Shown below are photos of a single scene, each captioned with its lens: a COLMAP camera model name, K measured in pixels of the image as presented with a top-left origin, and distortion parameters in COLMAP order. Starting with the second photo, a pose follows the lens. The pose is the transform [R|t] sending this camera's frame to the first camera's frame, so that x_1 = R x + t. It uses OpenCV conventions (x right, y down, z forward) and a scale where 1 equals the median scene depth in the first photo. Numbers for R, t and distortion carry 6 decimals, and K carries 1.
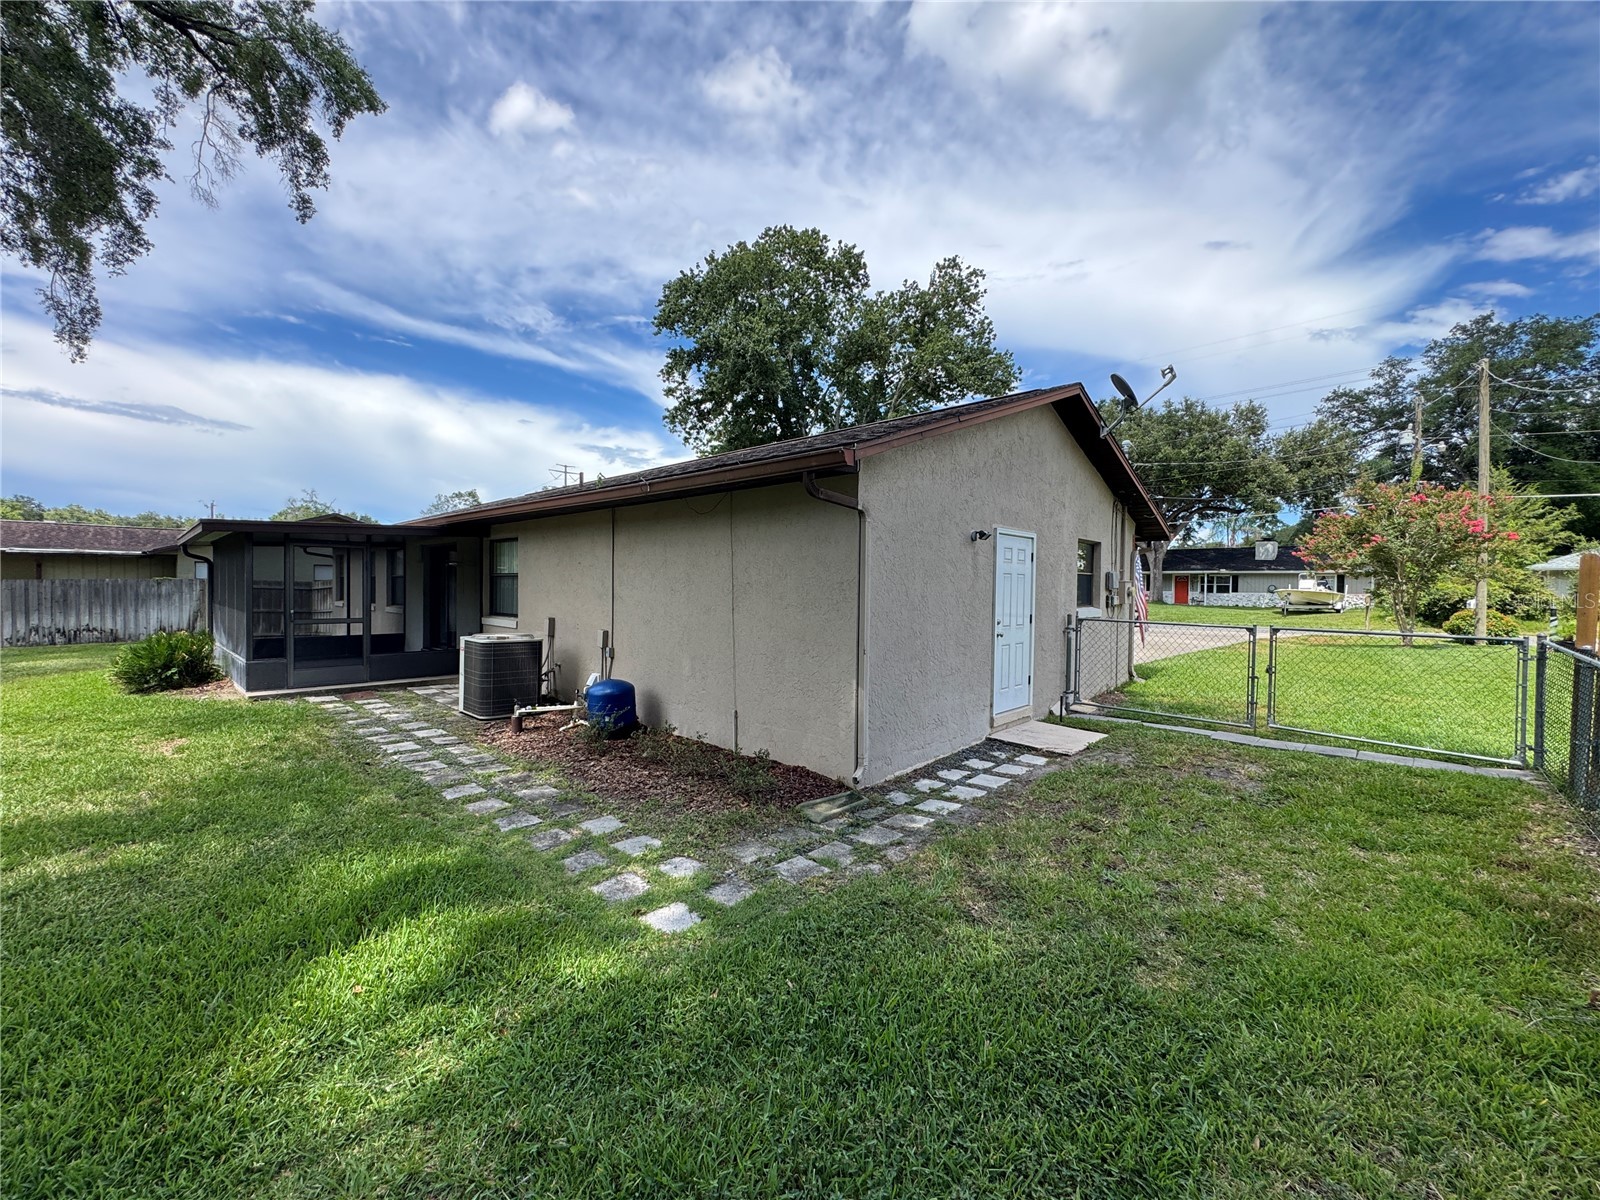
lens RADIAL K [[636.6, 0, 800.0], [0, 636.6, 600.0], [0, 0, 1]] dist [-0.000548, -0.000016]
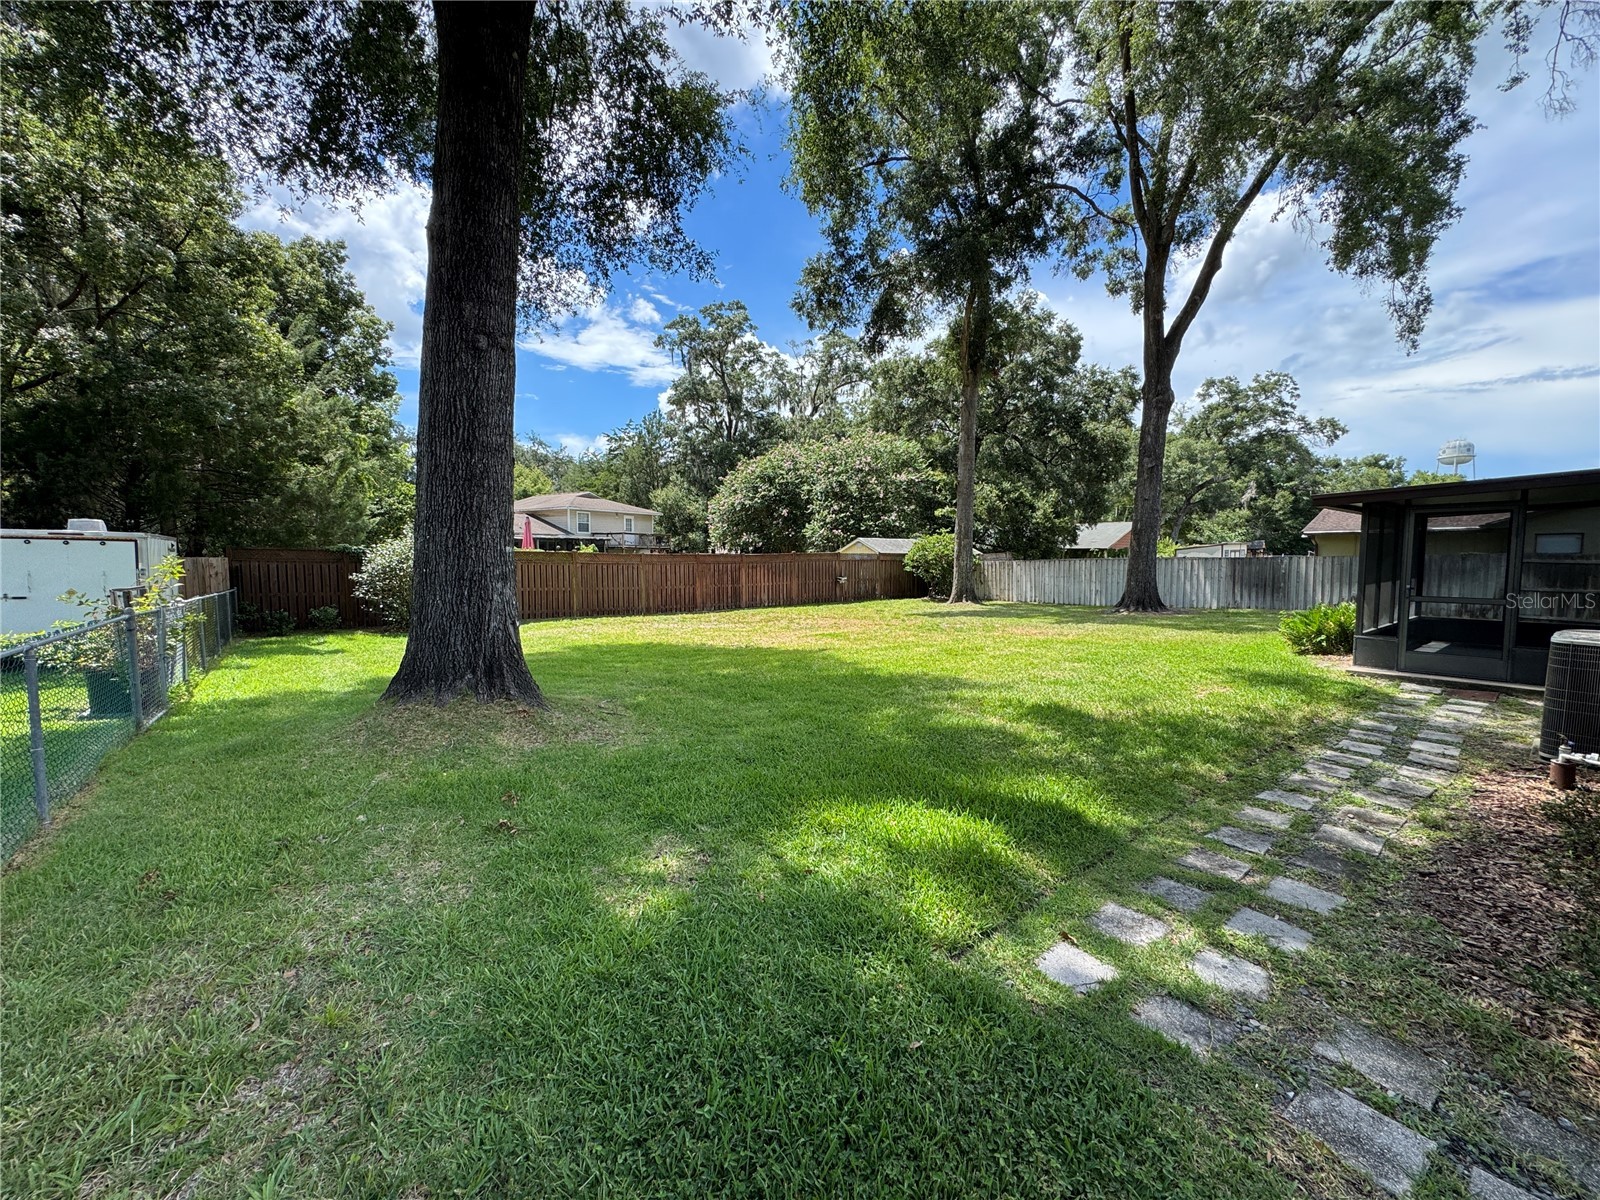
lens RADIAL K [[636.6, 0, 800.0], [0, 636.6, 600.0], [0, 0, 1]] dist [-0.000548, -0.000016]
pose [[-0.145715, 0.056554, -0.987709, 0.216855], [-0.021097, 0.997960, 0.060254, 0.000916], [0.989102, 0.029618, -0.144225, 0.273032]]
